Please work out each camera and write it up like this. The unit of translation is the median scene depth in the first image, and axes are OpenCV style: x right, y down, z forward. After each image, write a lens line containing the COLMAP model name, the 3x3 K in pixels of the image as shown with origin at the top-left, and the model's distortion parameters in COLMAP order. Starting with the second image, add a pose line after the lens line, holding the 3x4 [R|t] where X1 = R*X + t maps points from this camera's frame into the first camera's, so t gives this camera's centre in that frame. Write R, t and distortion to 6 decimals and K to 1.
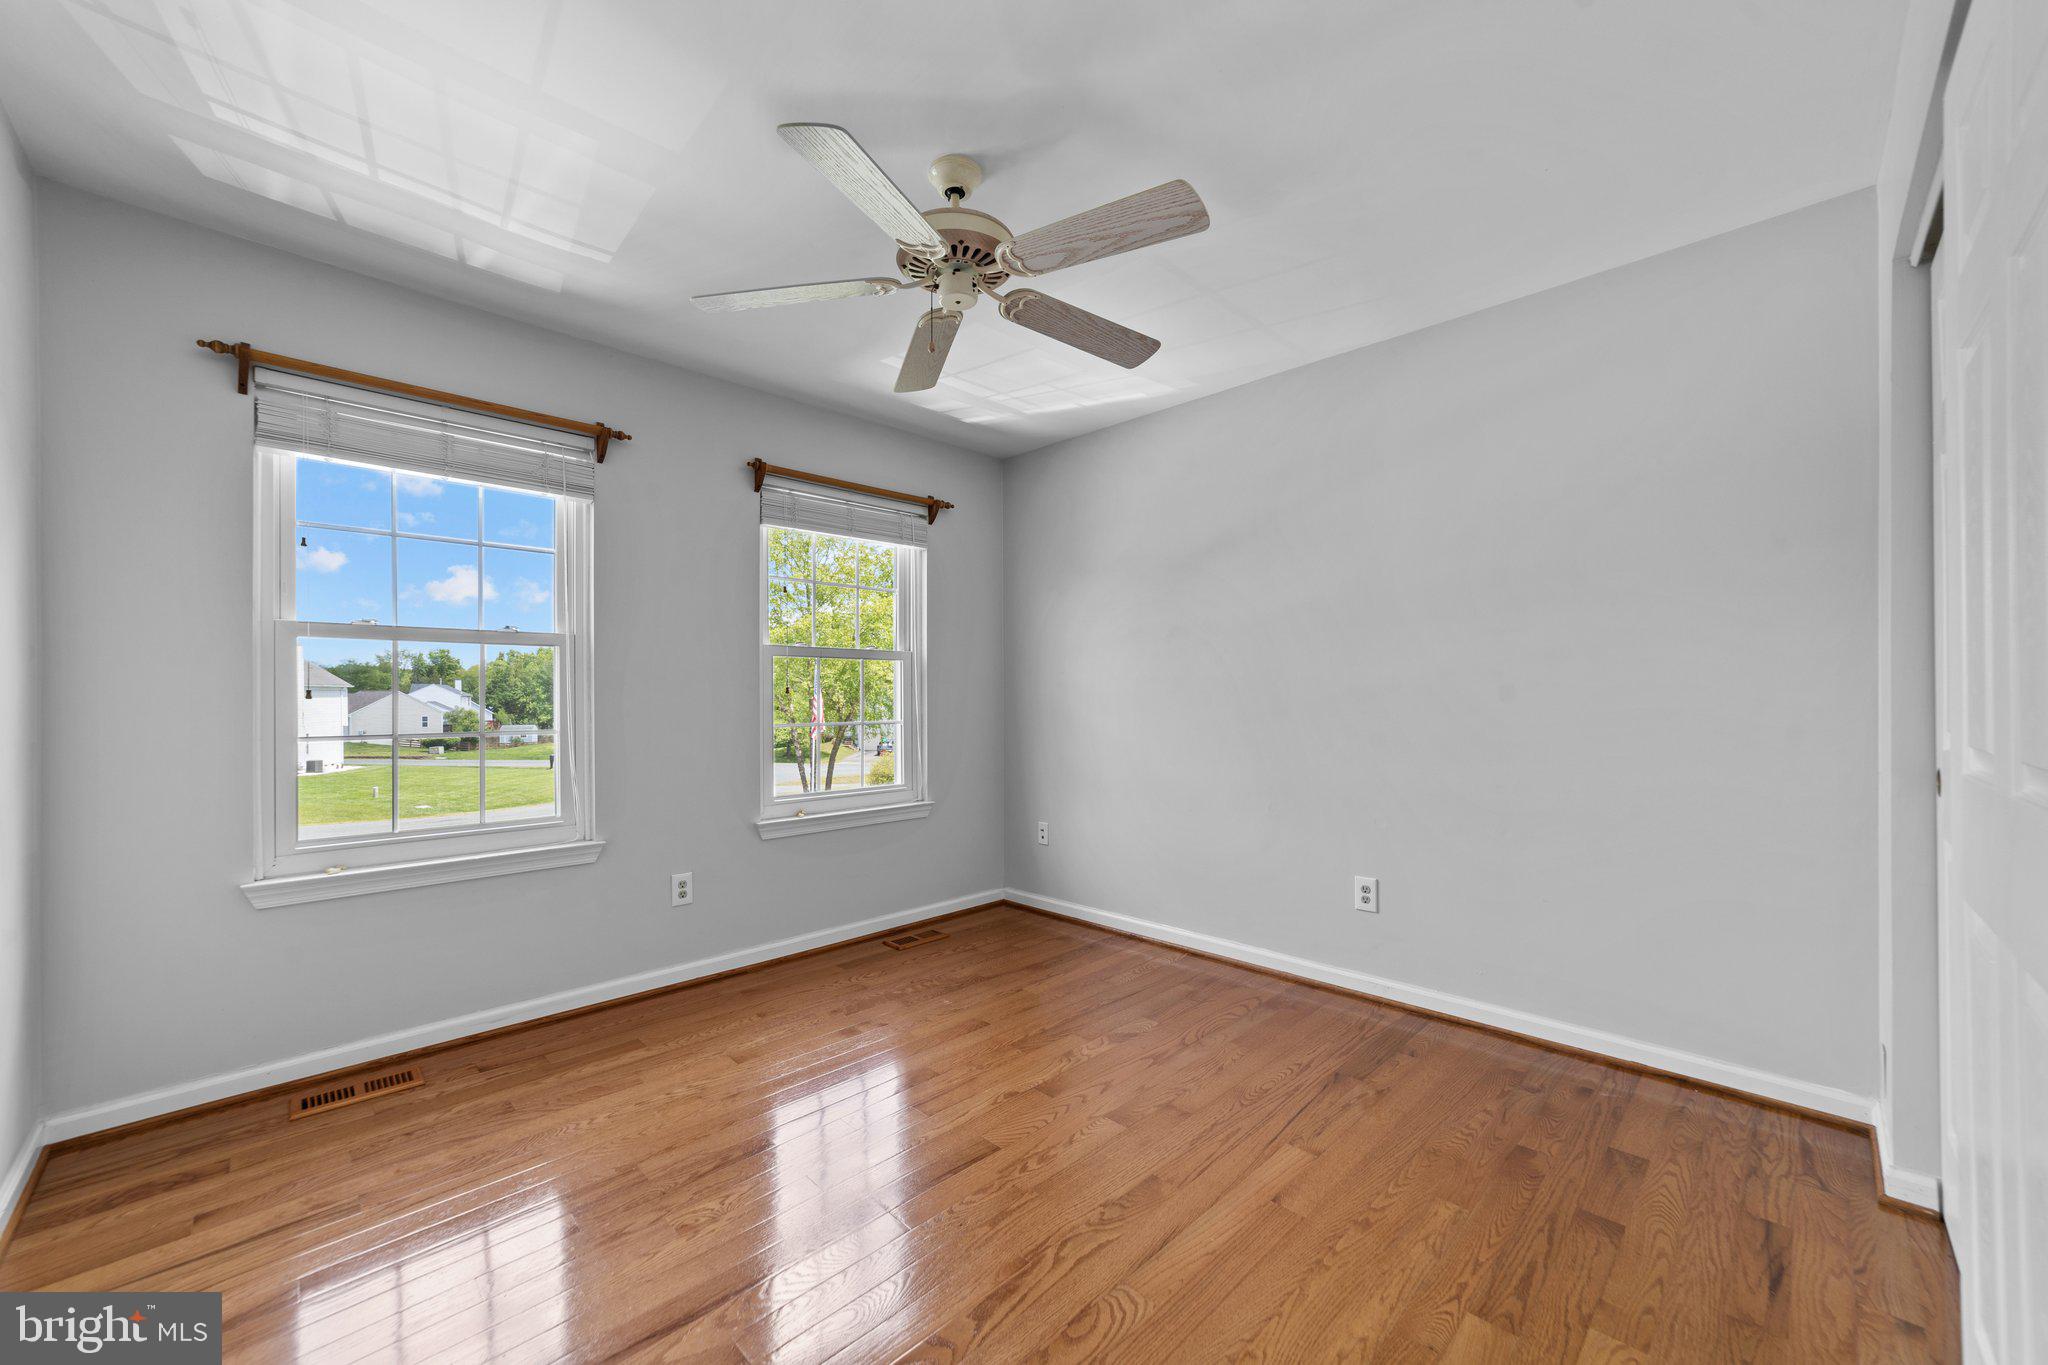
lens RADIAL K [[789.0, 0, 1031.9], [0, 789.0, 700.0], [0, 0, 1]] dist [-0.004108, 0.001593]
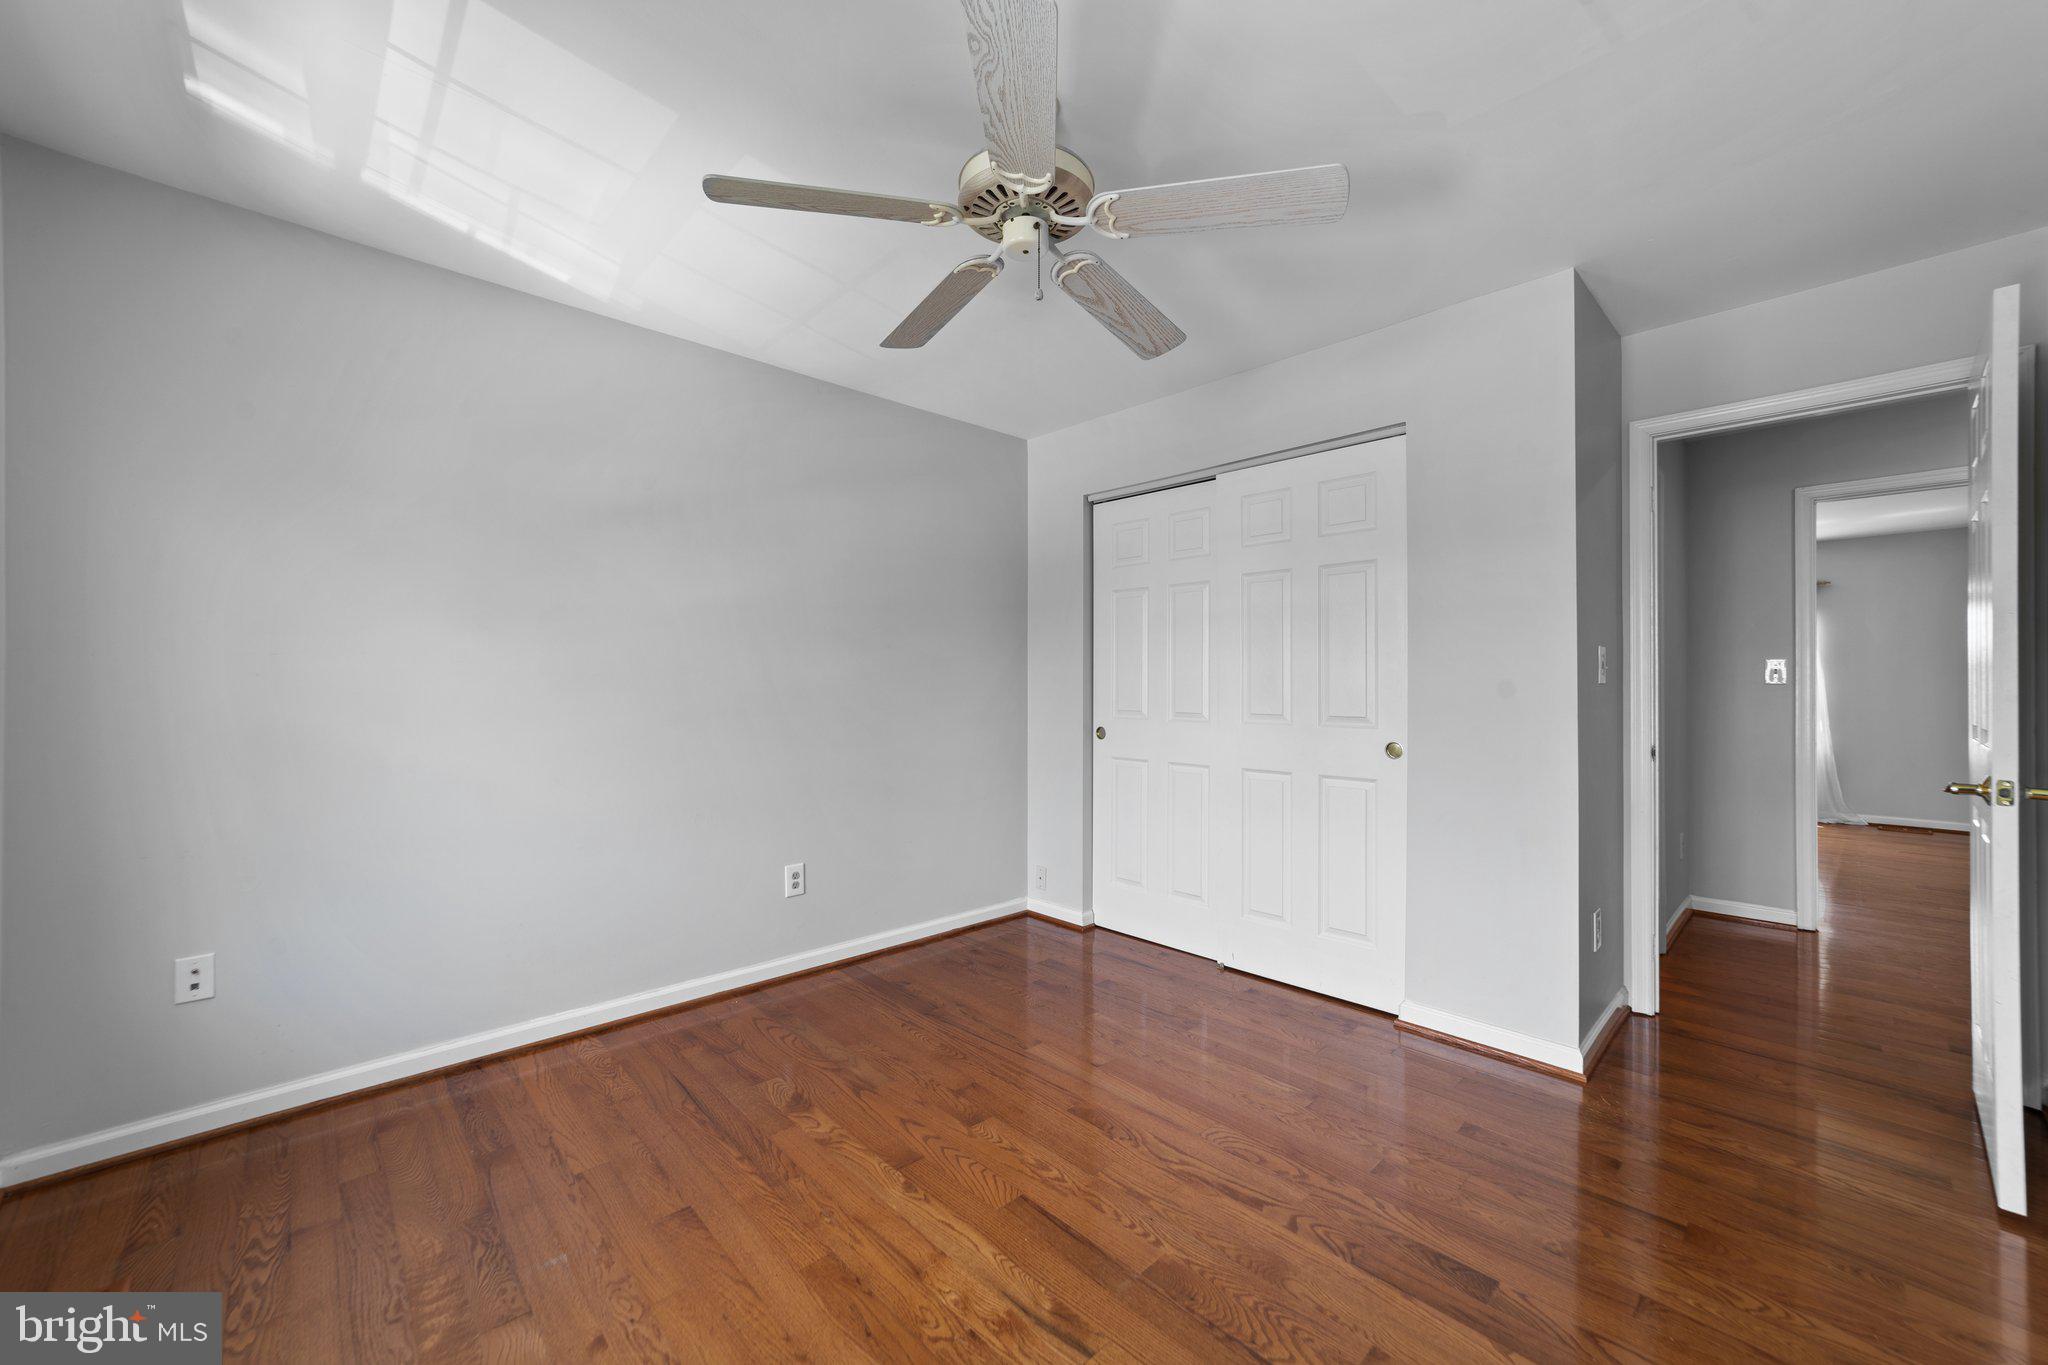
lens RADIAL K [[789.0, 0, 1027.9], [0, 789.0, 685.2], [0, 0, 1]] dist [-0.004108, 0.001593]
pose [[0.021243, 0.003930, 0.999767, -0.611948], [-0.000532, 0.999992, -0.003920, -0.016191], [-0.999774, -0.000449, 0.021245, 0.616975]]
